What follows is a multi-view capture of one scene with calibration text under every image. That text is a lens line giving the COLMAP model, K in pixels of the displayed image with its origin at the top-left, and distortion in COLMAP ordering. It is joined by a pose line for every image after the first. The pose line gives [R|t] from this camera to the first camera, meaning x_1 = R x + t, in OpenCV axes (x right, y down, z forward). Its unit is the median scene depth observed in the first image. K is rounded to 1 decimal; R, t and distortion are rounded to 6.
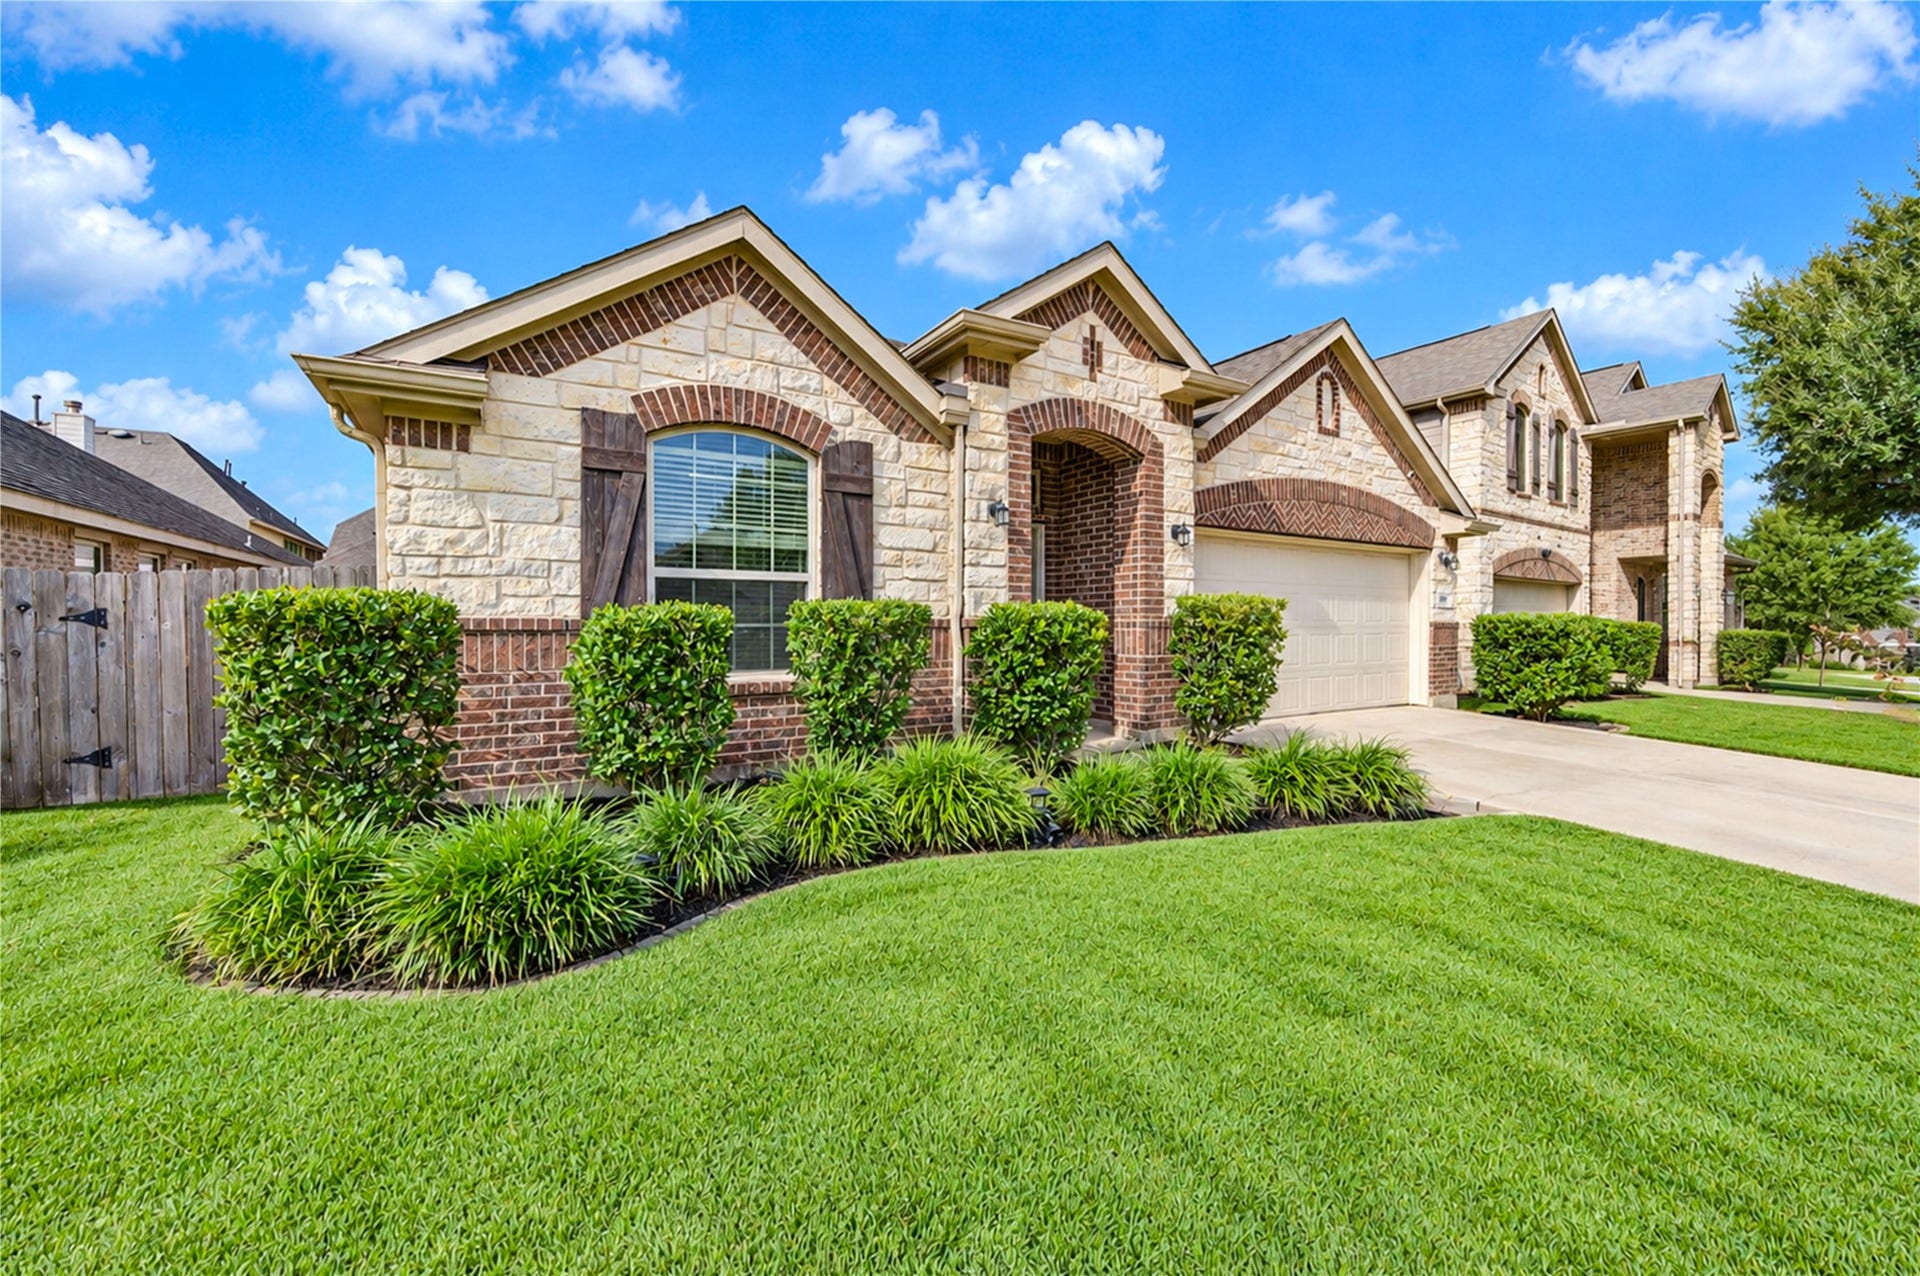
lens RADIAL K [[754.8, 0, 978.8], [0, 754.8, 625.7], [0, 0, 1]] dist [0.004392, -0.001249]
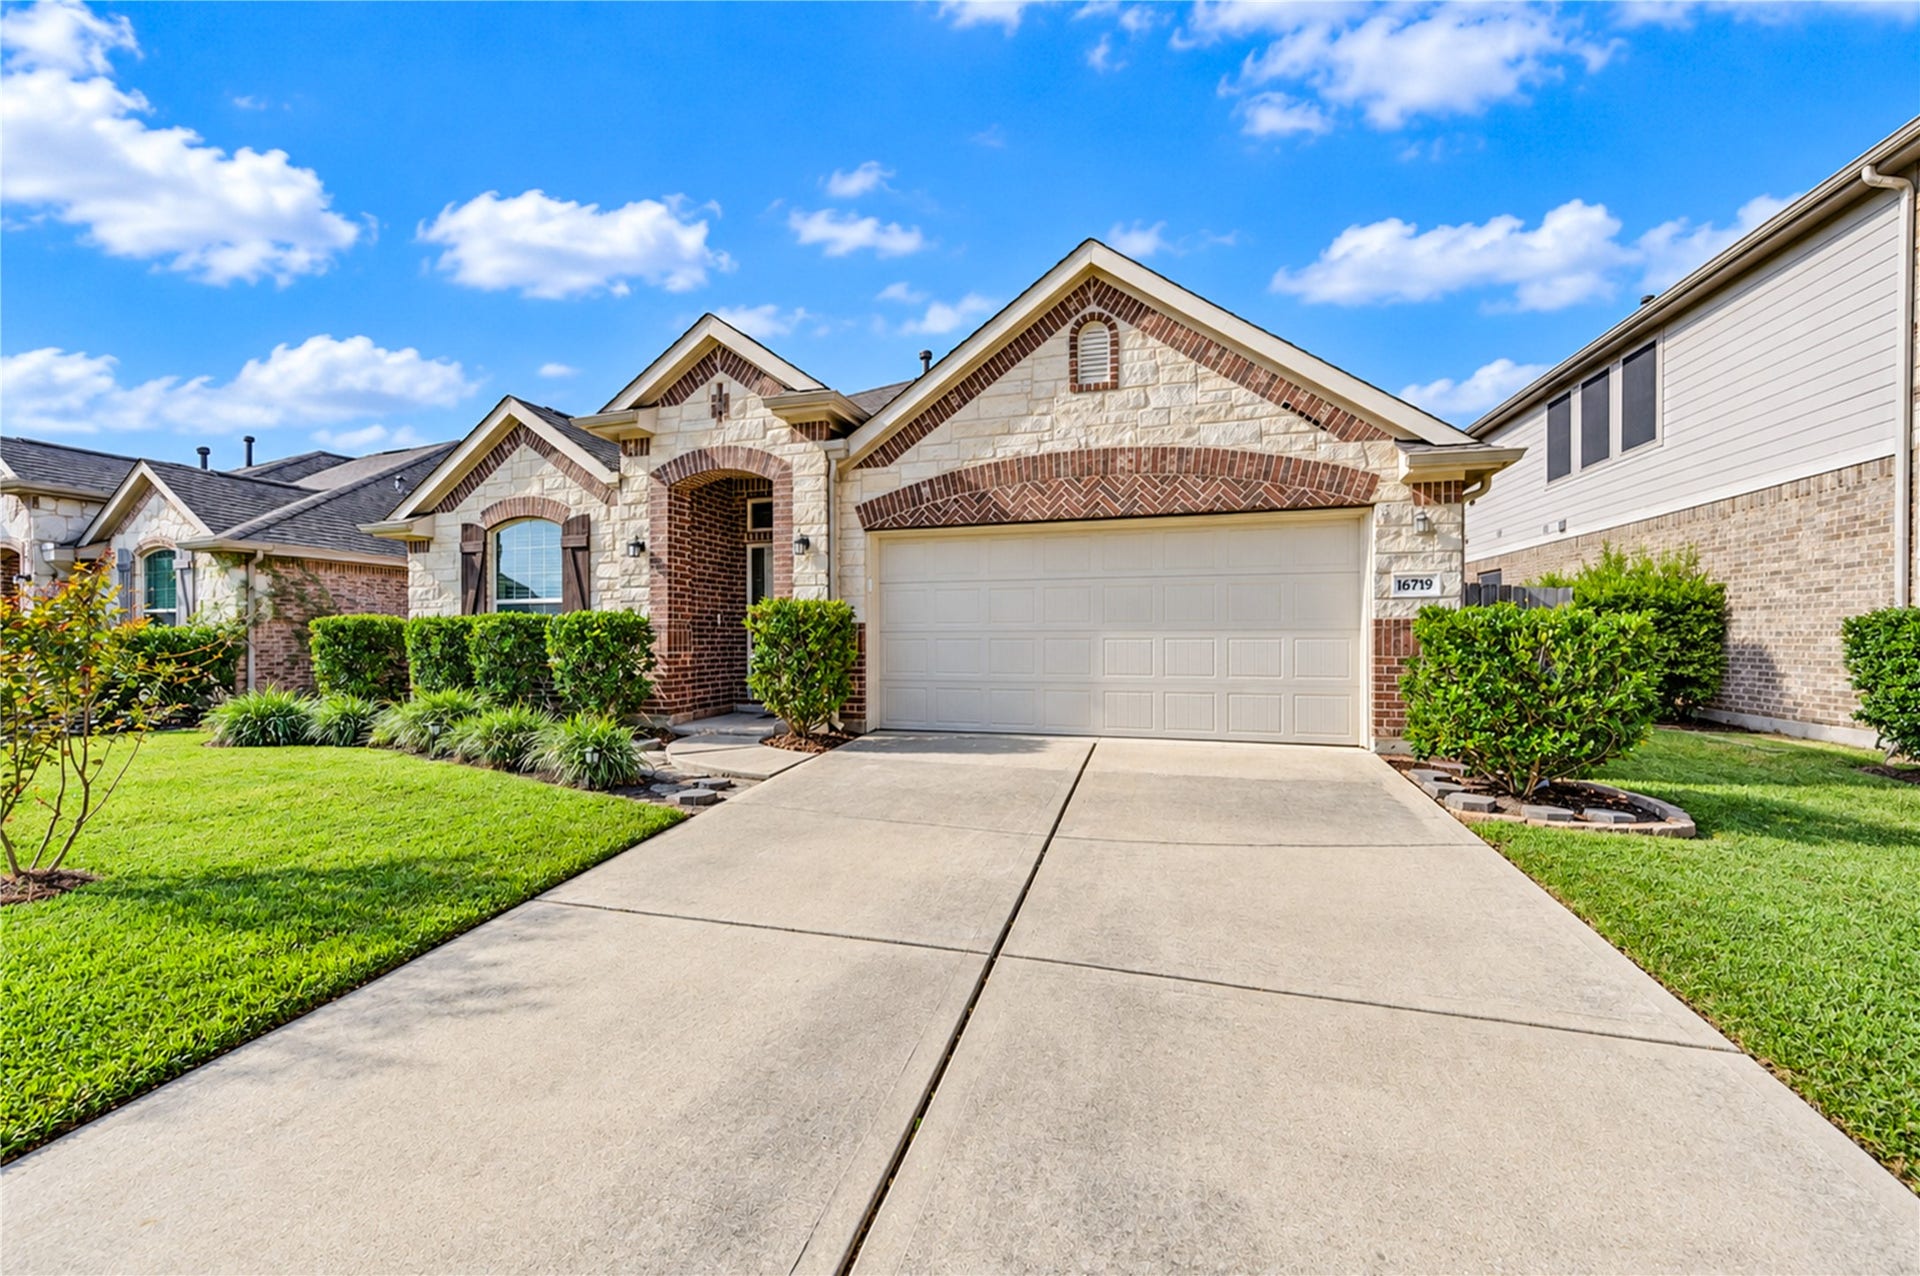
lens RADIAL K [[754.8, 0, 972.0], [0, 754.8, 651.4], [0, 0, 1]] dist [0.004392, -0.001249]
pose [[0.647368, 0.015907, -0.762012, 1.390719], [0.001734, 0.999749, 0.022343, 0.010022], [0.762176, -0.015785, 0.647178, 0.525694]]
